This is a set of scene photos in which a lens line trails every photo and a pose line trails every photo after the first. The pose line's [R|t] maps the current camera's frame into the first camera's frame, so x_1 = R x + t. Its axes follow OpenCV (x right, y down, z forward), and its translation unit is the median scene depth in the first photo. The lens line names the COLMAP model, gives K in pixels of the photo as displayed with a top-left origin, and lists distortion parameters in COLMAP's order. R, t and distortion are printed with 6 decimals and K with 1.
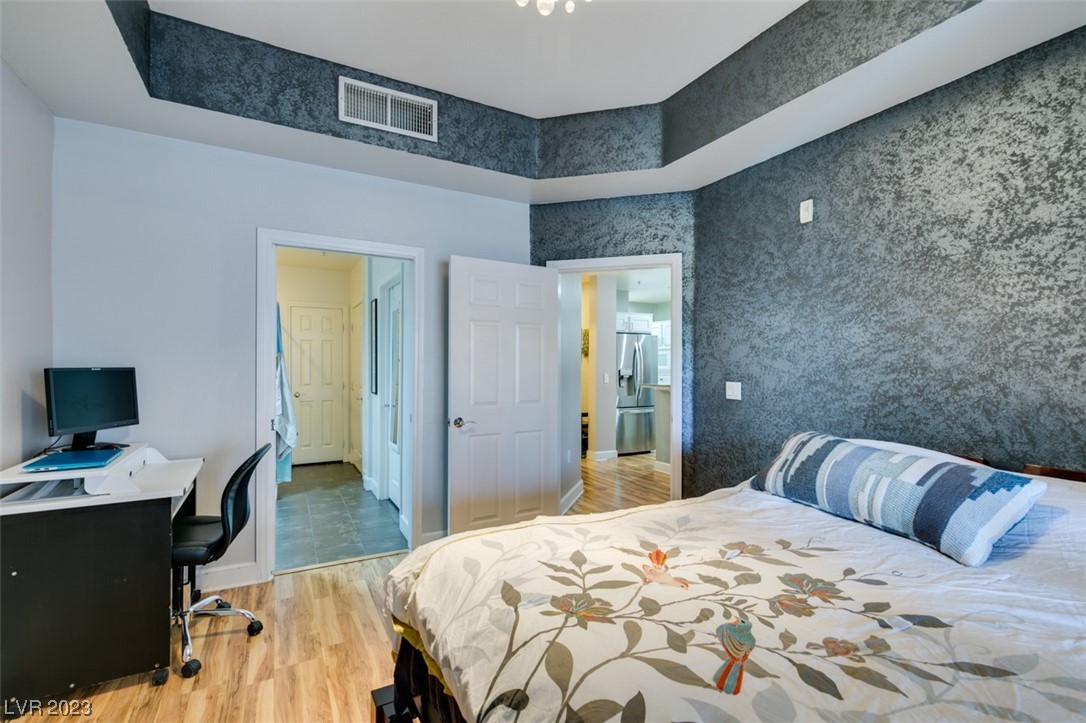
lens RADIAL K [[489.0, 0, 541.7], [0, 489.0, 365.4], [0, 0, 1]] dist [0.004624, -0.000354]
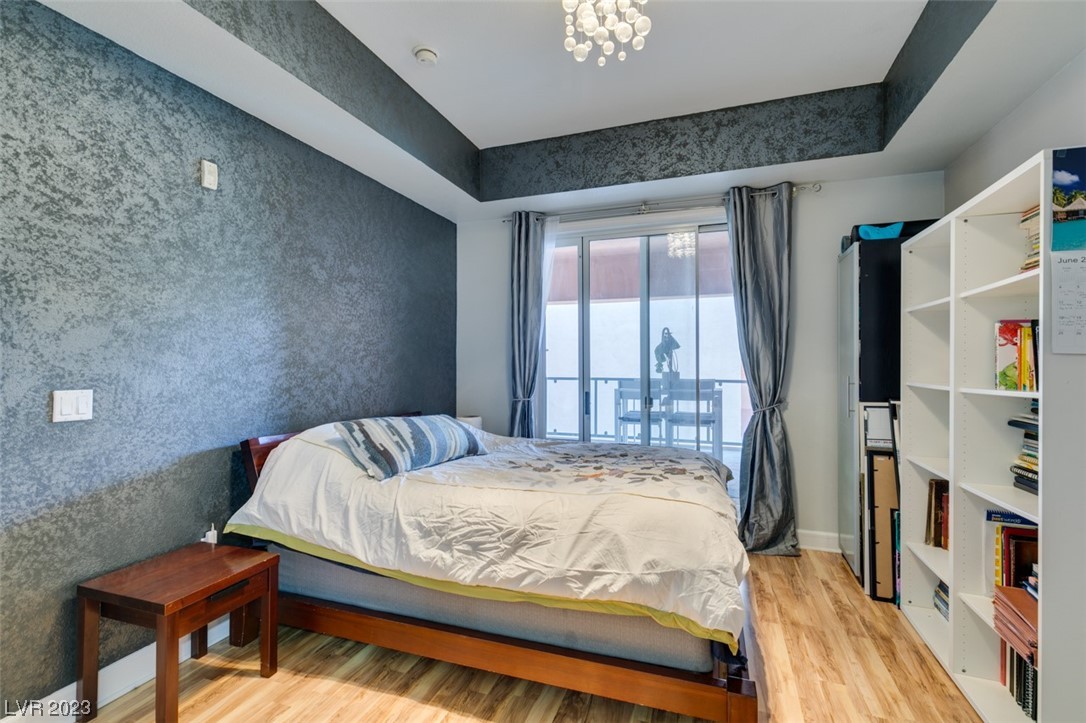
lens RADIAL K [[489.0, 0, 541.7], [0, 489.0, 365.4], [0, 0, 1]] dist [0.004624, -0.000354]
pose [[-0.667333, -0.004186, 0.744748, -0.473121], [0.000568, 0.999981, 0.006129, 0.002918], [-0.744760, 0.004513, -0.667317, 1.185219]]
